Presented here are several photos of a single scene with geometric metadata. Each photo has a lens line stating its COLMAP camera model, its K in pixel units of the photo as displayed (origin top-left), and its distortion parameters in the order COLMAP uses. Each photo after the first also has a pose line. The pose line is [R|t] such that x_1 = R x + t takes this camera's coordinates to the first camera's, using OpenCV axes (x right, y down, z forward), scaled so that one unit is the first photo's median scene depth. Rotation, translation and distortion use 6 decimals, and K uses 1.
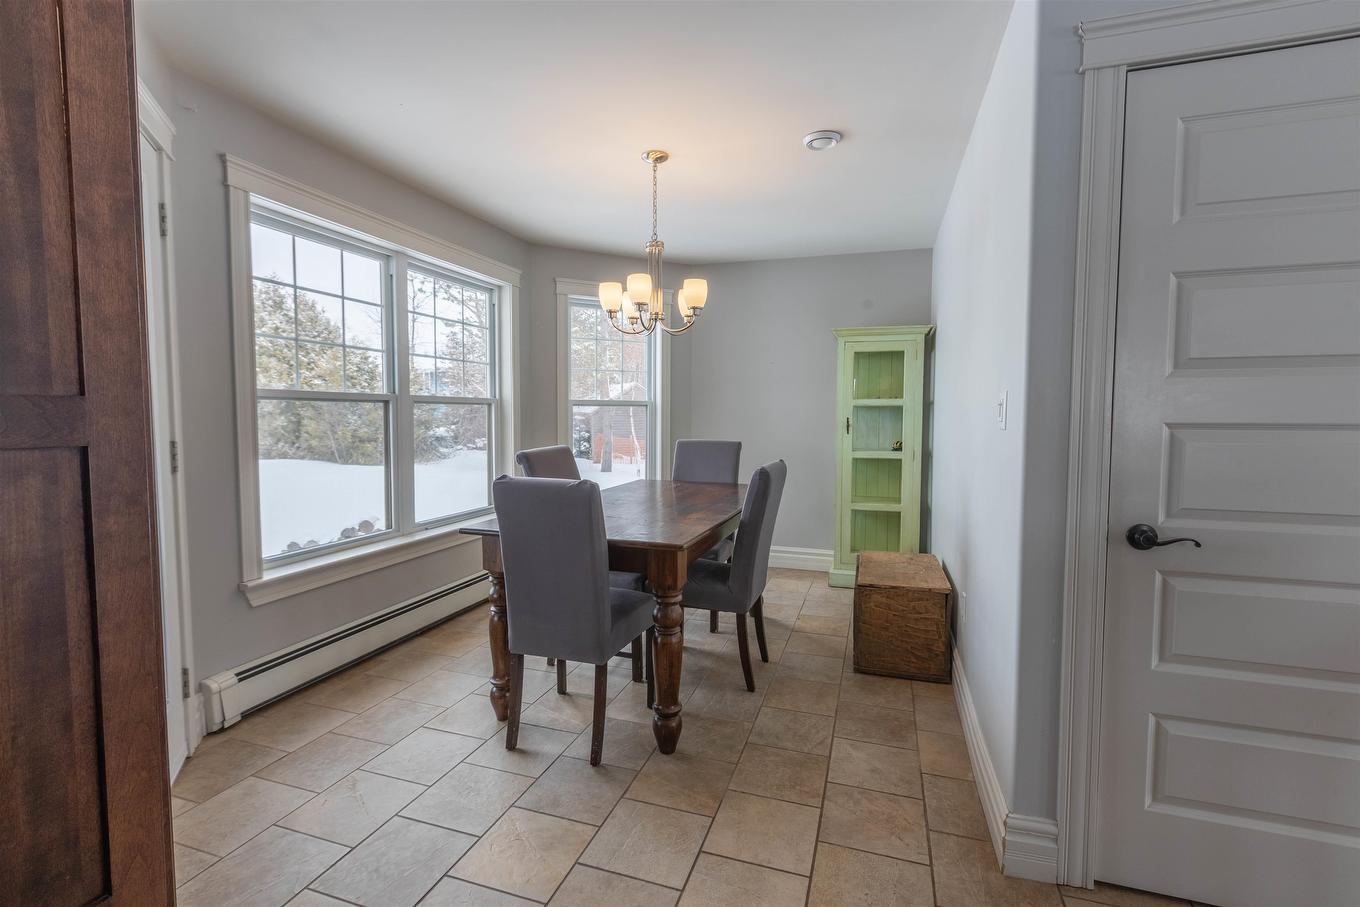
lens RADIAL K [[607.9, 0, 682.6], [0, 607.9, 451.2], [0, 0, 1]] dist [0.001962, -0.000500]
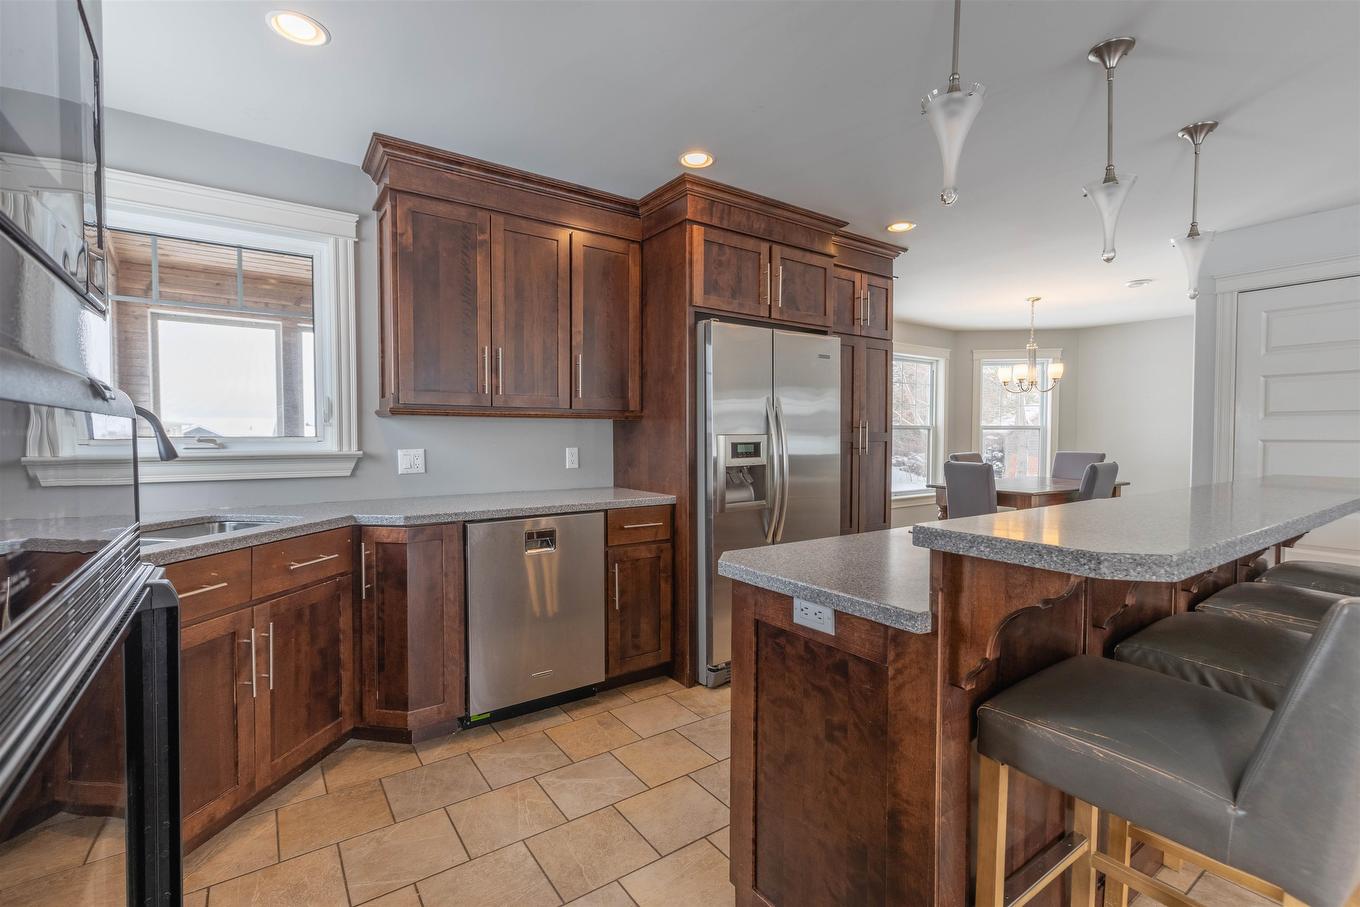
lens RADIAL K [[607.9, 0, 682.6], [0, 607.9, 451.2], [0, 0, 1]] dist [0.001962, -0.000500]
pose [[0.802233, 0.015691, -0.596805, 0.248668], [-0.034717, 0.999189, -0.020397, 0.073405], [0.596001, 0.037083, 0.802127, -1.313821]]
